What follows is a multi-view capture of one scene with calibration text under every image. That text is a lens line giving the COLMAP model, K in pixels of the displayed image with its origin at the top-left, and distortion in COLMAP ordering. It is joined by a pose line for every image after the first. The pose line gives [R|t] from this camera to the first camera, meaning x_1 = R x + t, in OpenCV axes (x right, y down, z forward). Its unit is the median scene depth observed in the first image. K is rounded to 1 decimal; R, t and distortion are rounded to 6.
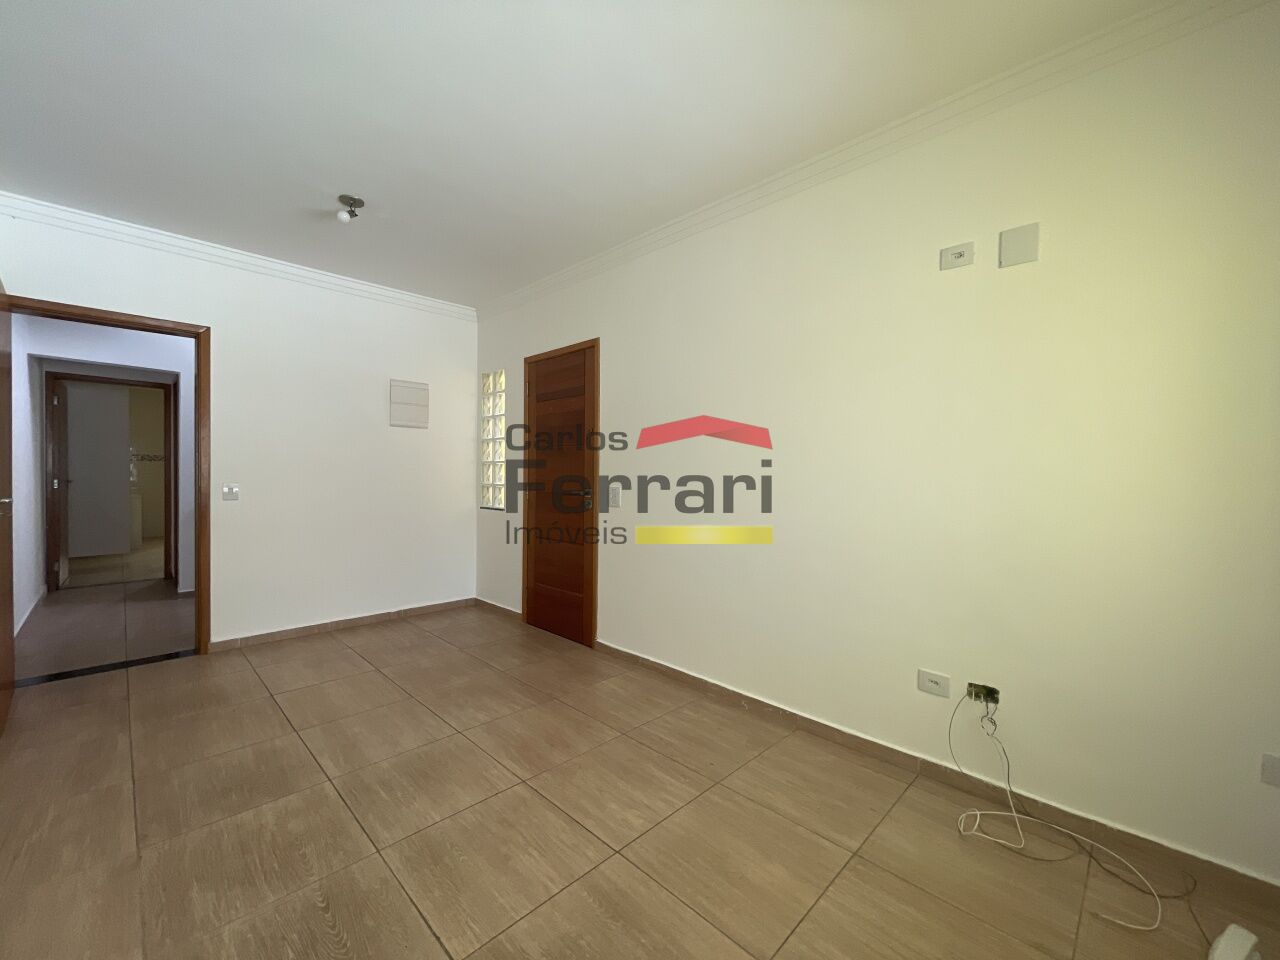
lens RADIAL K [[517.9, 0, 640.4], [0, 517.9, 483.2], [0, 0, 1]] dist [-0.000097, -0.000144]
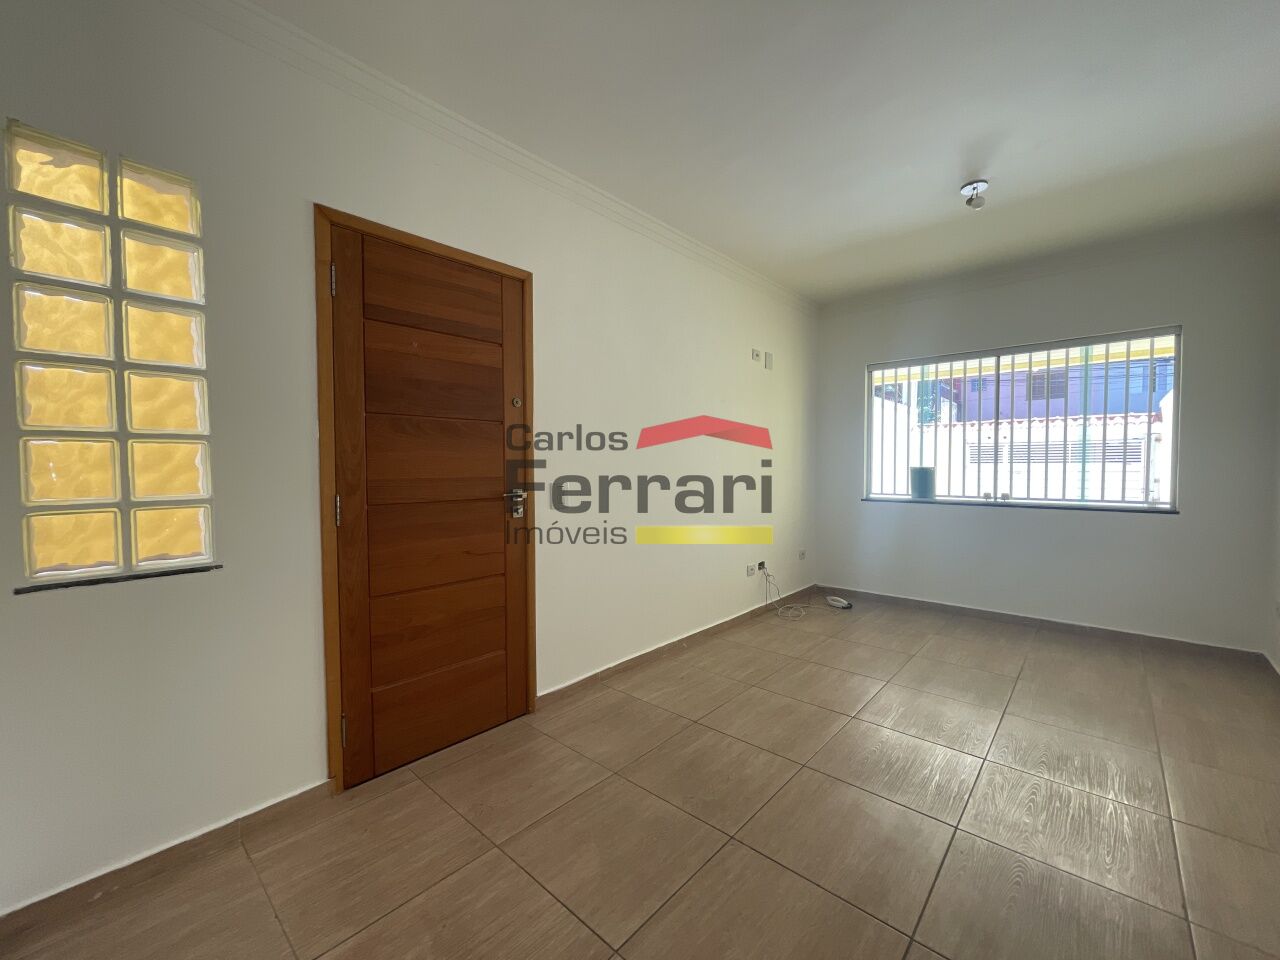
lens RADIAL K [[517.9, 0, 640.4], [0, 517.9, 483.2], [0, 0, 1]] dist [-0.000097, -0.000144]
pose [[-0.042344, -0.045031, 0.998088, -0.990537], [0.020016, 0.998745, 0.045909, -0.029602], [-0.998903, 0.021921, -0.041390, 1.089804]]
